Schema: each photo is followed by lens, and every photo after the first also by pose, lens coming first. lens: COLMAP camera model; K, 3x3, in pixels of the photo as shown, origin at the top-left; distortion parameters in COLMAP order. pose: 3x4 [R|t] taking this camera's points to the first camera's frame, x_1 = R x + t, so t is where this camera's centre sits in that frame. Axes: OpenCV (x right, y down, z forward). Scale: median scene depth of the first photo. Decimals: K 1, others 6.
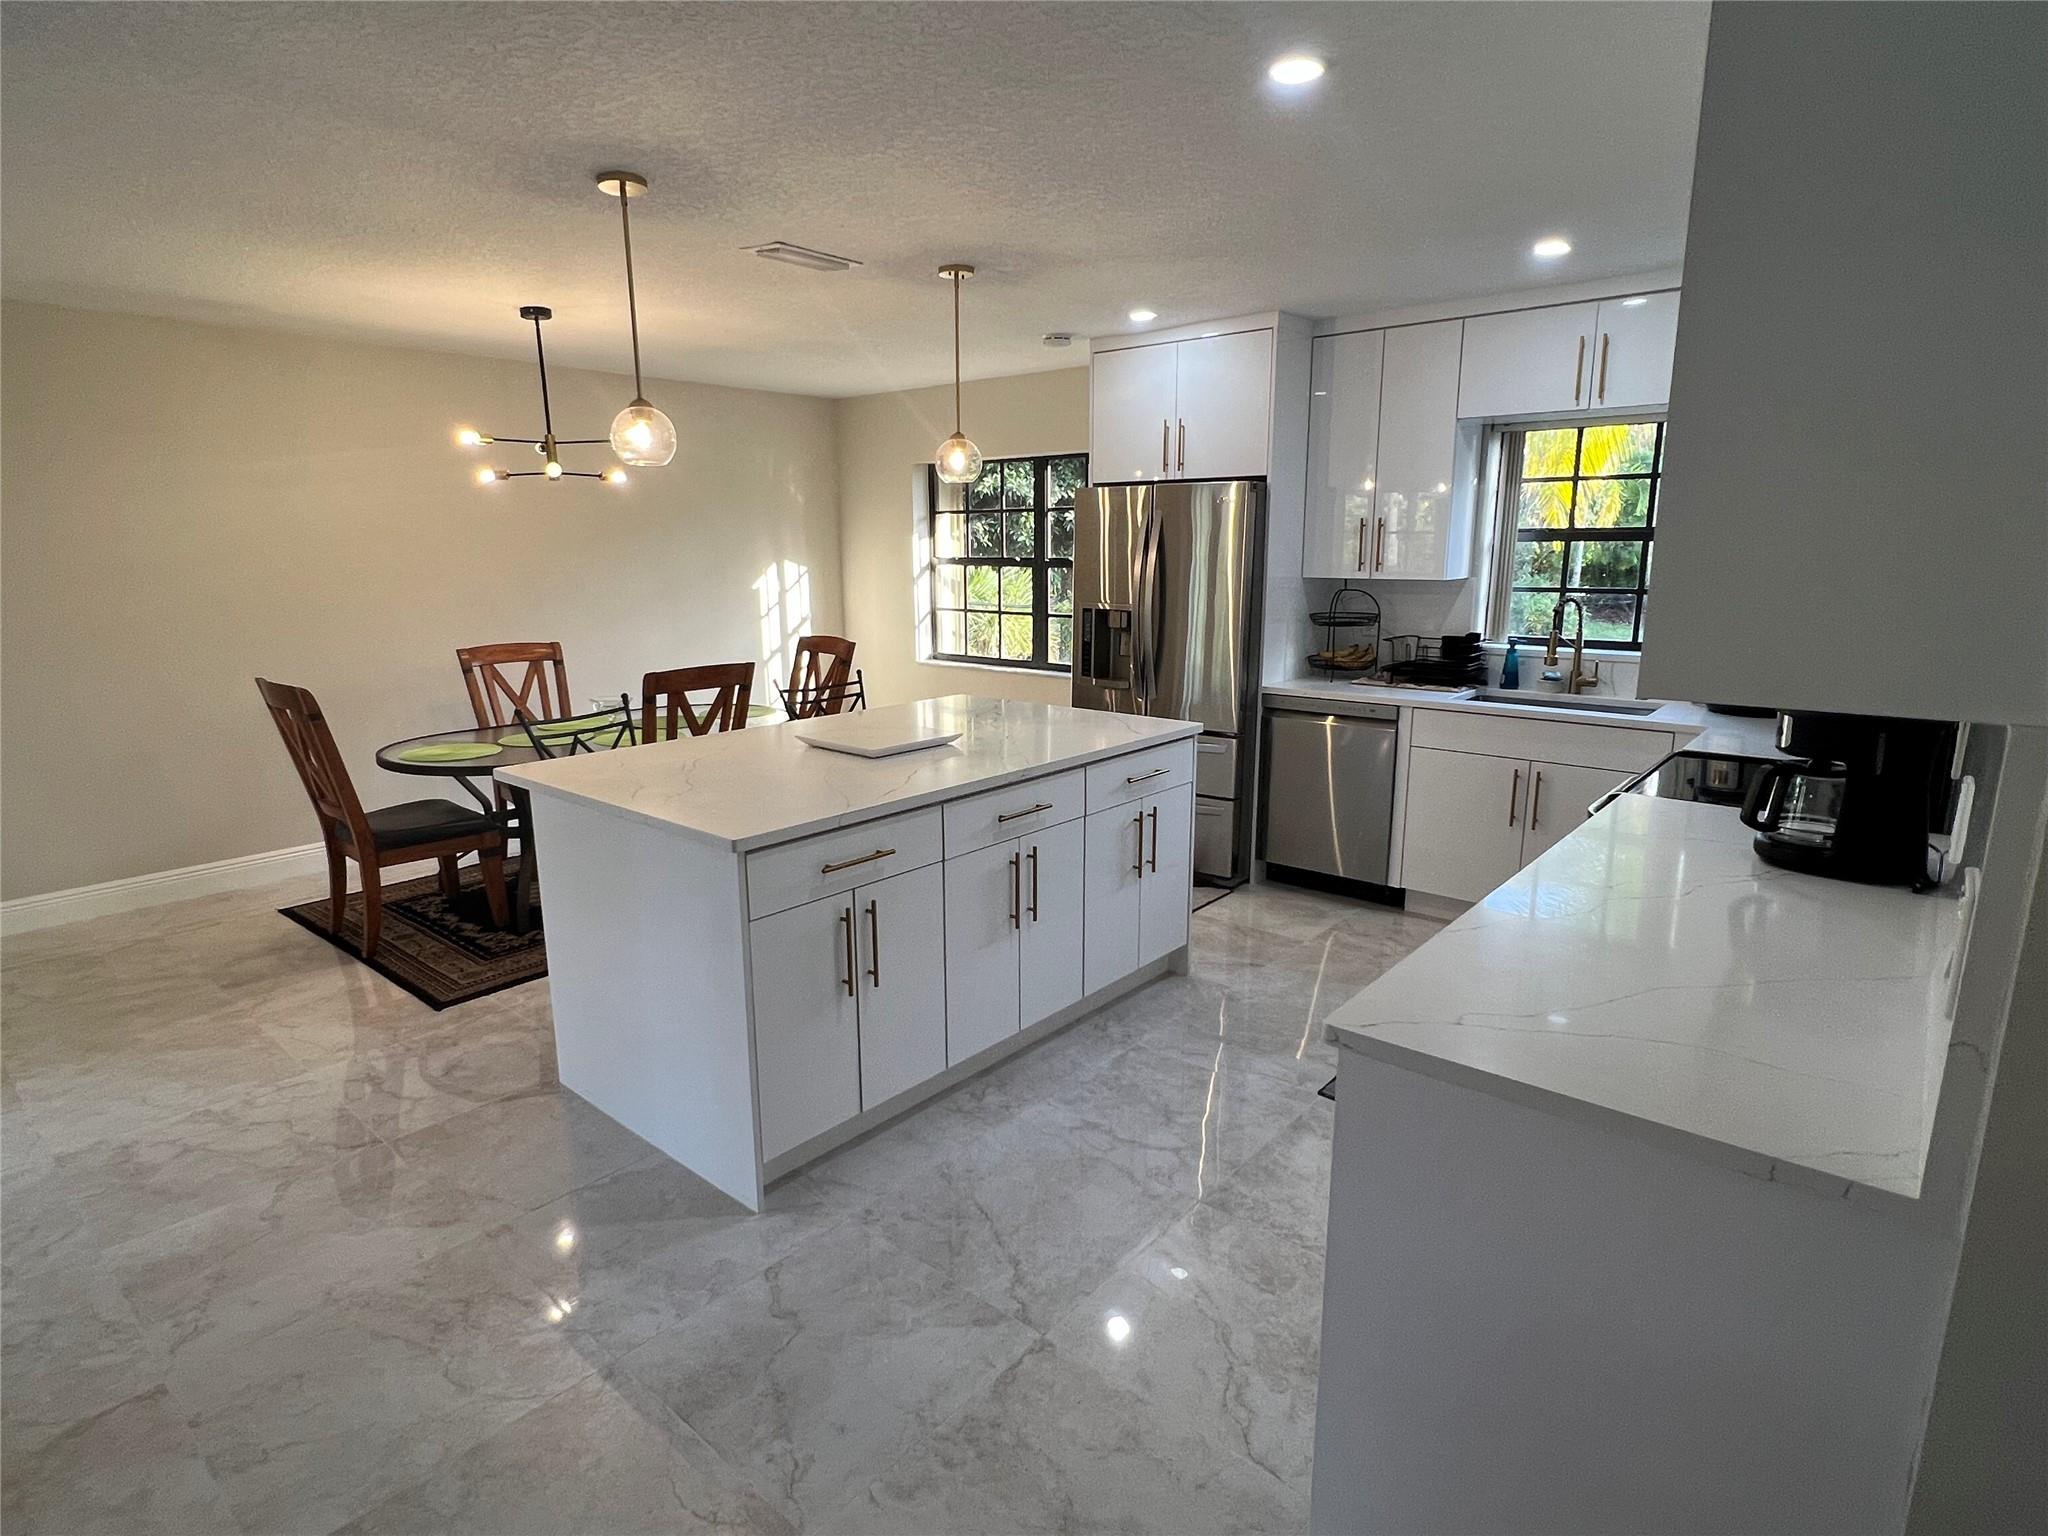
lens RADIAL K [[1085.2, 0, 1015.0], [0, 1085.2, 770.3], [0, 0, 1]] dist [-0.000983, 0.001564]
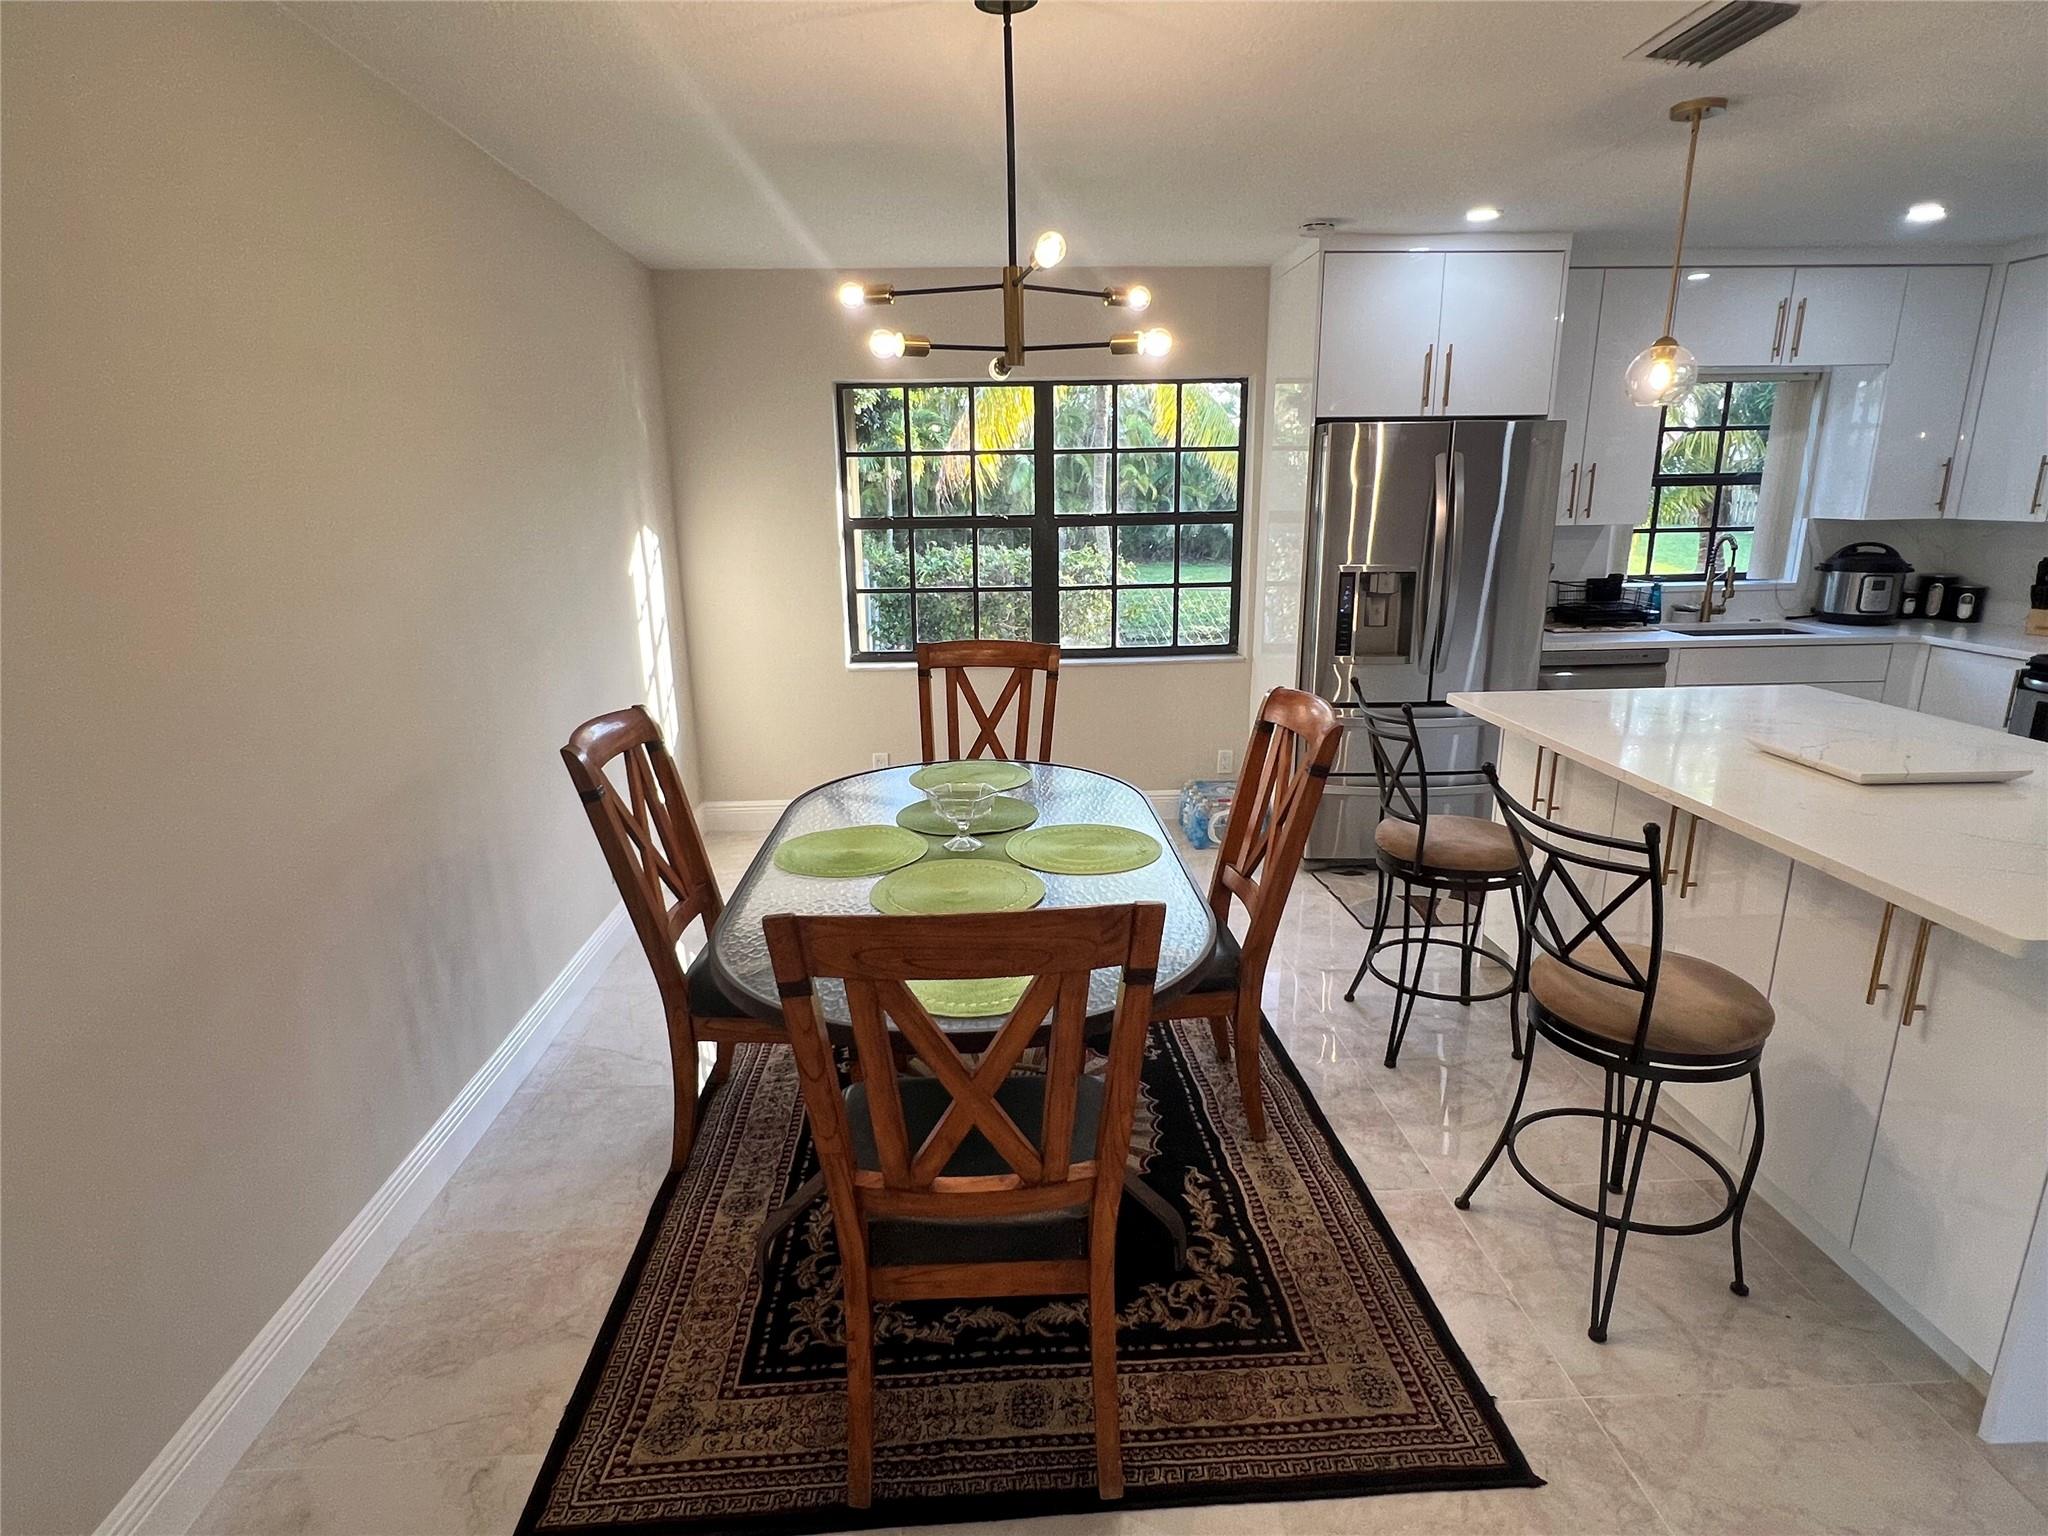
lens RADIAL K [[1085.2, 0, 1028.3], [0, 1085.2, 773.2], [0, 0, 1]] dist [-0.000983, 0.001564]
pose [[0.722399, -0.179370, 0.667807, -0.762980], [0.153310, 0.983280, 0.098262, -0.132203], [-0.674267, 0.031398, 0.737820, 0.632133]]
